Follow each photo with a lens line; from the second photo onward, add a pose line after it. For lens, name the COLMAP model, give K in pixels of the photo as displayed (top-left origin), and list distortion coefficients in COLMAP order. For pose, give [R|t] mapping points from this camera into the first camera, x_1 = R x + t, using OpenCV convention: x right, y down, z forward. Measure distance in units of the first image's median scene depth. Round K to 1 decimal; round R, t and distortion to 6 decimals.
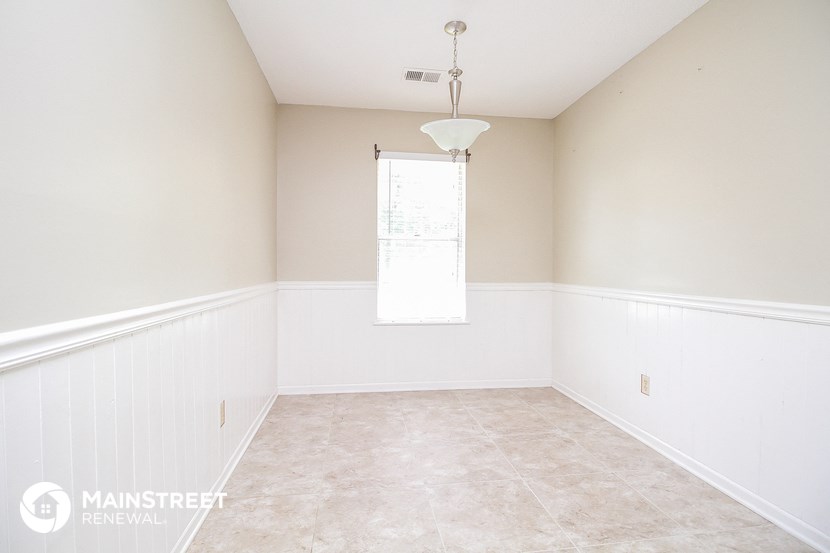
lens RADIAL K [[396.0, 0, 413.9], [0, 396.0, 259.1], [0, 0, 1]] dist [-0.003194, -0.011081]
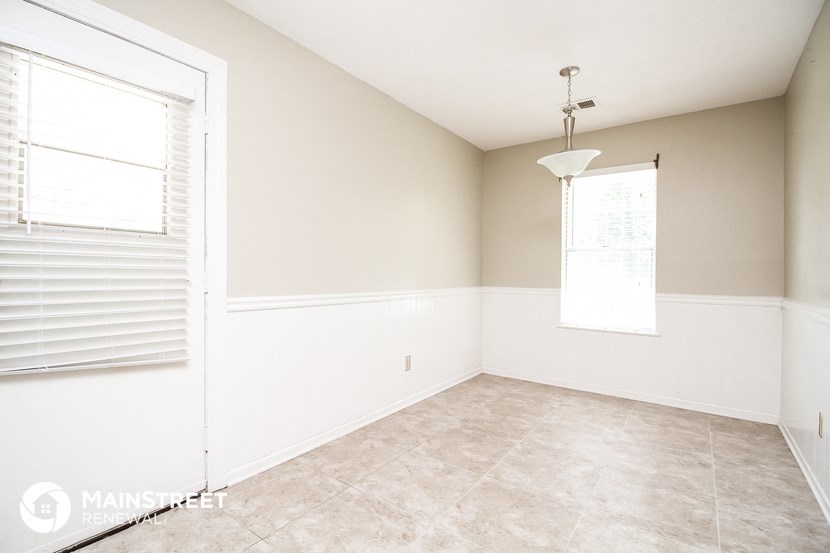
lens RADIAL K [[396.0, 0, 413.9], [0, 396.0, 259.1], [0, 0, 1]] dist [-0.003194, -0.011081]
pose [[0.718692, -0.020994, -0.695011, 0.448315], [0.005303, 0.999681, -0.024714, -0.003342], [0.695308, 0.014076, 0.718574, -0.119588]]
